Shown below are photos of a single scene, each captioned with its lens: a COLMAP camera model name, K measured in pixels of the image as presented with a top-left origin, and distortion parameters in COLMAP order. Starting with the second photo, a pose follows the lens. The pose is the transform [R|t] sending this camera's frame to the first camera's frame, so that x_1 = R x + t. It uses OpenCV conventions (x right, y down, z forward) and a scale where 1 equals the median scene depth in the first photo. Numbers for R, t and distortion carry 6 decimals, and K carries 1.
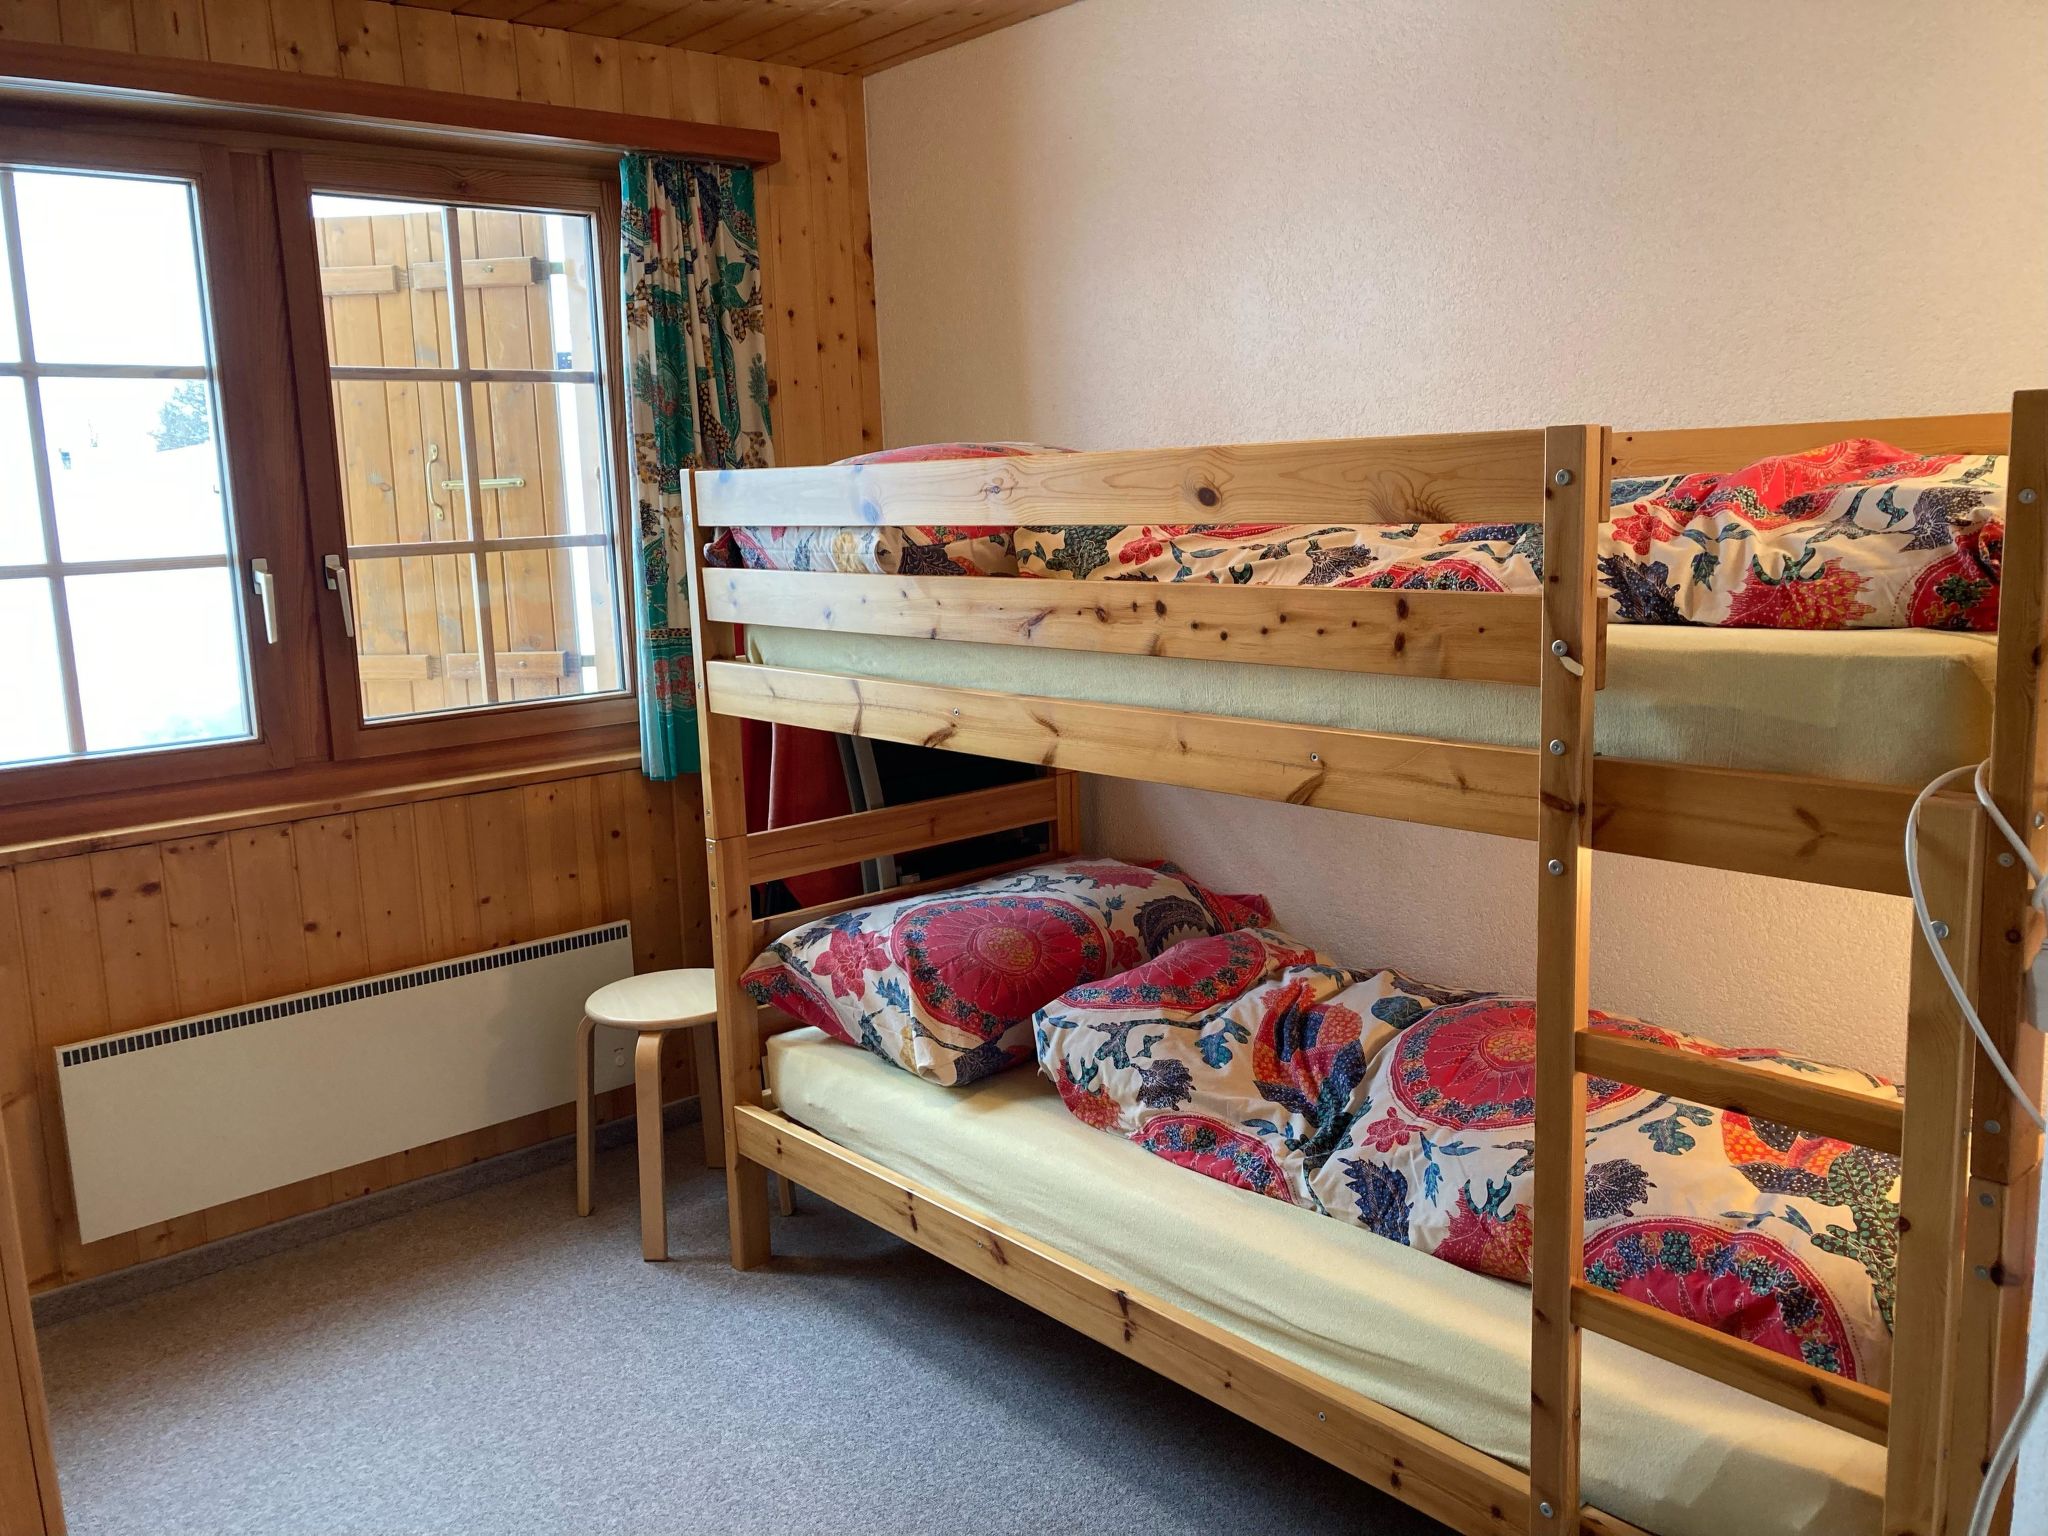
lens RADIAL K [[1694.4, 0, 1018.5], [0, 1694.4, 767.7], [0, 0, 1]] dist [0.000121, 0.004511]
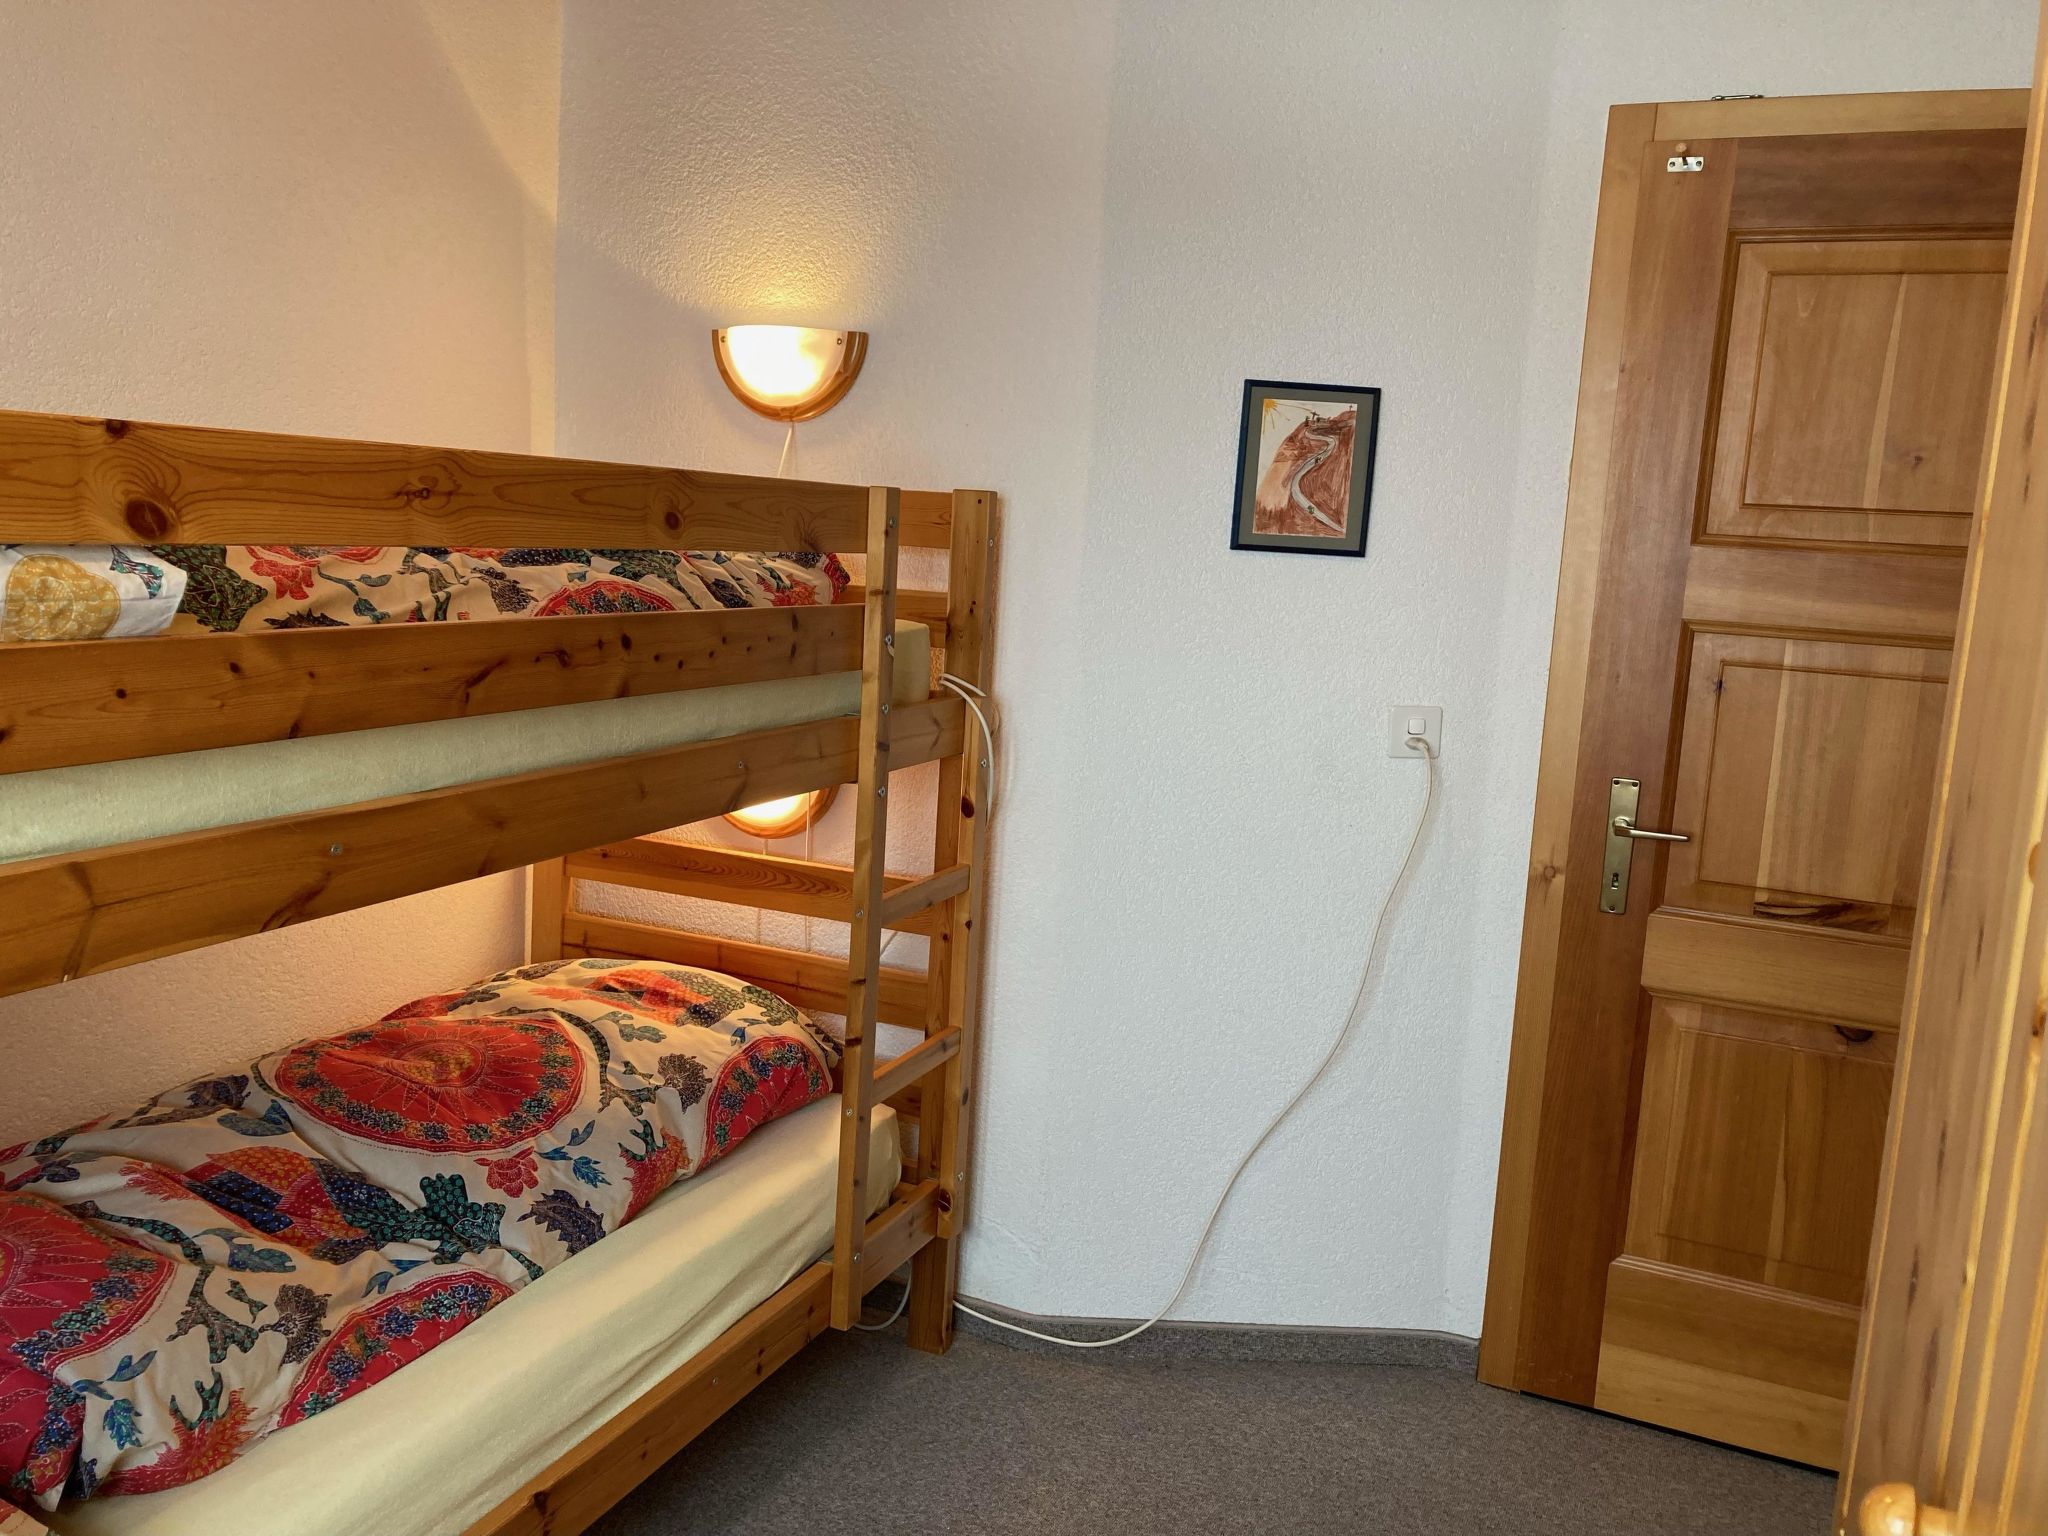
lens RADIAL K [[1694.4, 0, 1016.2], [0, 1694.4, 760.8], [0, 0, 1]] dist [0.000121, 0.004511]
pose [[-0.459296, -0.113467, 0.881006, -0.781964], [0.109151, 0.977083, 0.182744, -0.169722], [-0.881551, 0.180096, -0.436385, 1.190318]]
